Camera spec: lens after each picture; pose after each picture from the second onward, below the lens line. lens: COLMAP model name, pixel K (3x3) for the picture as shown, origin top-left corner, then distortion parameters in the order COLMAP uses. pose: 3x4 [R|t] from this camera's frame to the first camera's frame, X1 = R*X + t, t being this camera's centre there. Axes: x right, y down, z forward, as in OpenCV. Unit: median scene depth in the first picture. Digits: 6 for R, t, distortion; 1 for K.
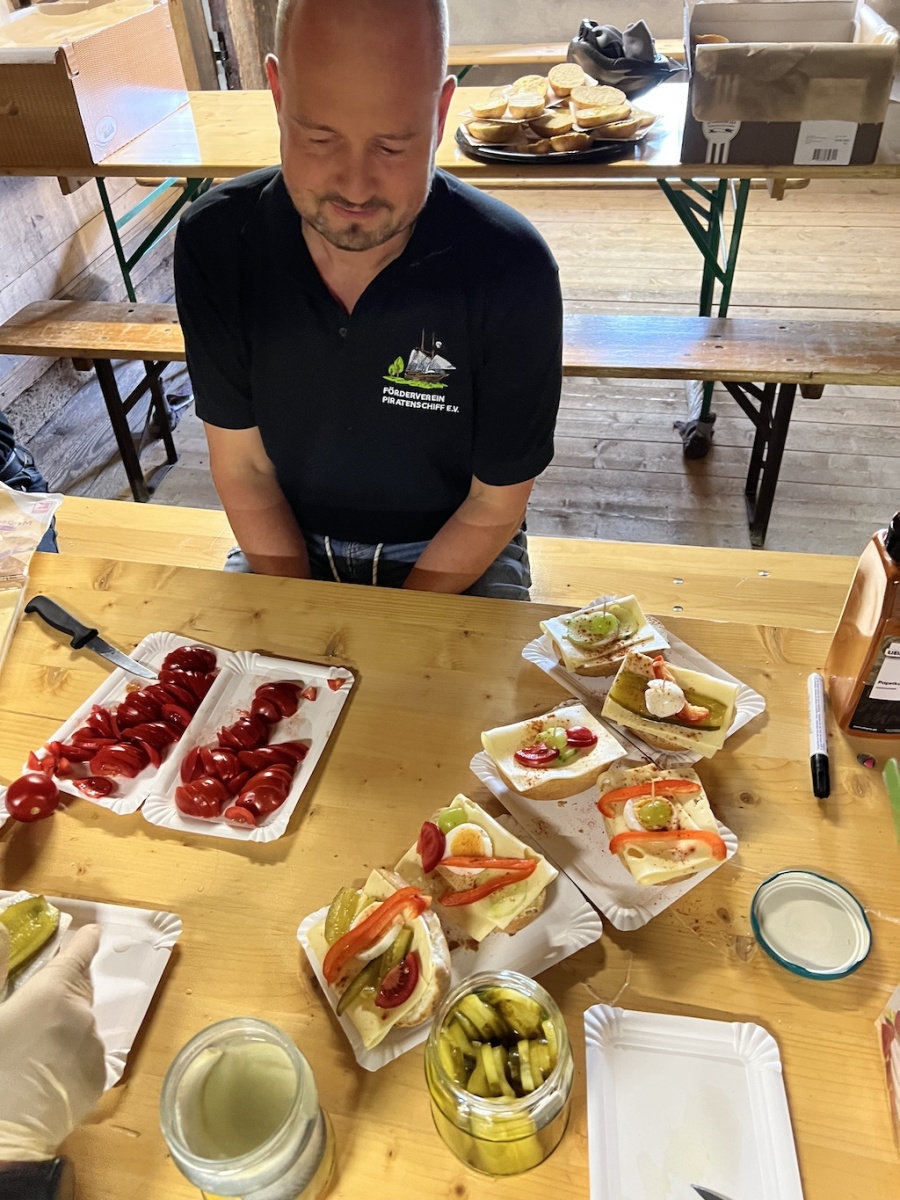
lens RADIAL K [[913.5, 0, 444.7], [0, 913.5, 605.9], [0, 0, 1]] dist [0.032376, -0.025767]
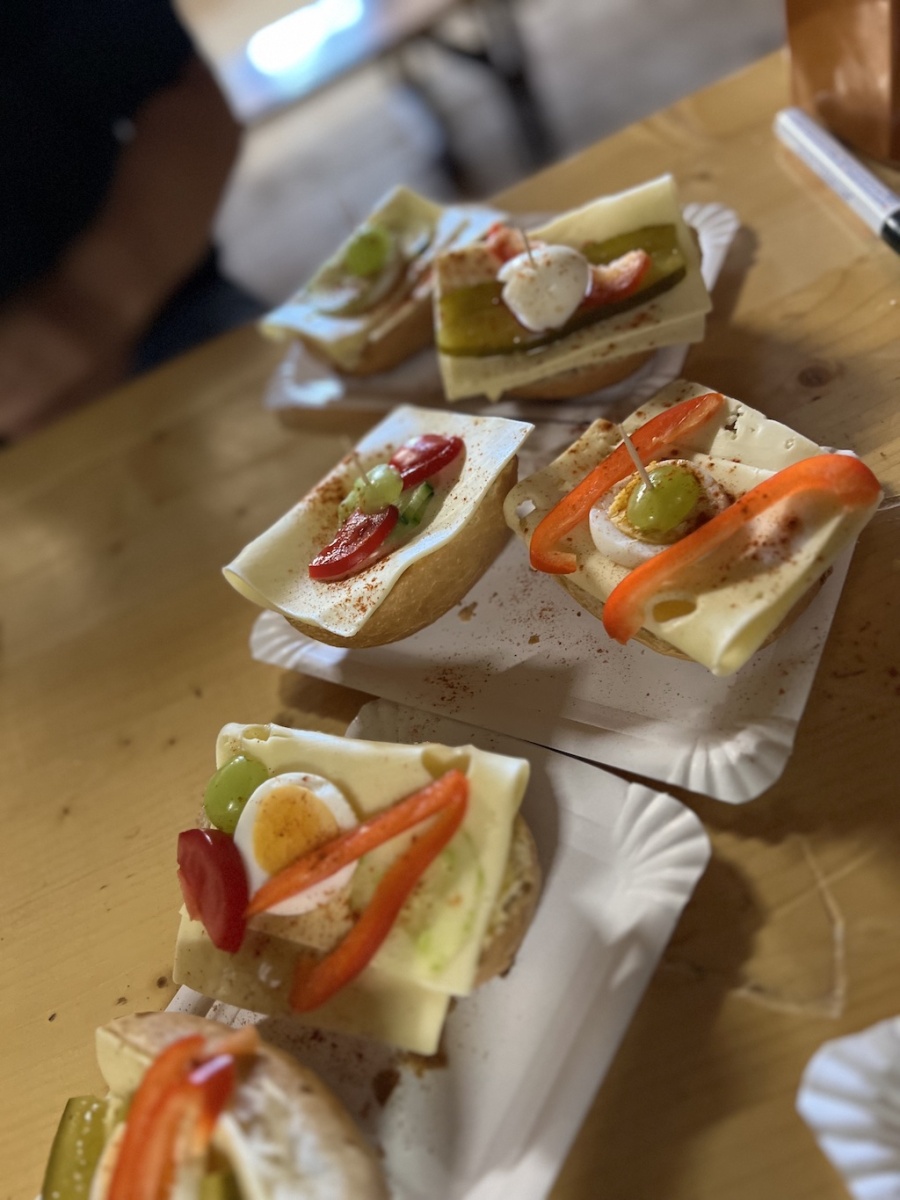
lens RADIAL K [[913.5, 0, 450.8], [0, 913.5, 595.2], [0, 0, 1]] dist [0.032376, -0.025767]
pose [[0.845079, -0.532588, 0.046818, 0.107424], [0.525933, 0.843861, 0.106268, 0.163890], [-0.096105, -0.065182, 0.993235, 0.588121]]
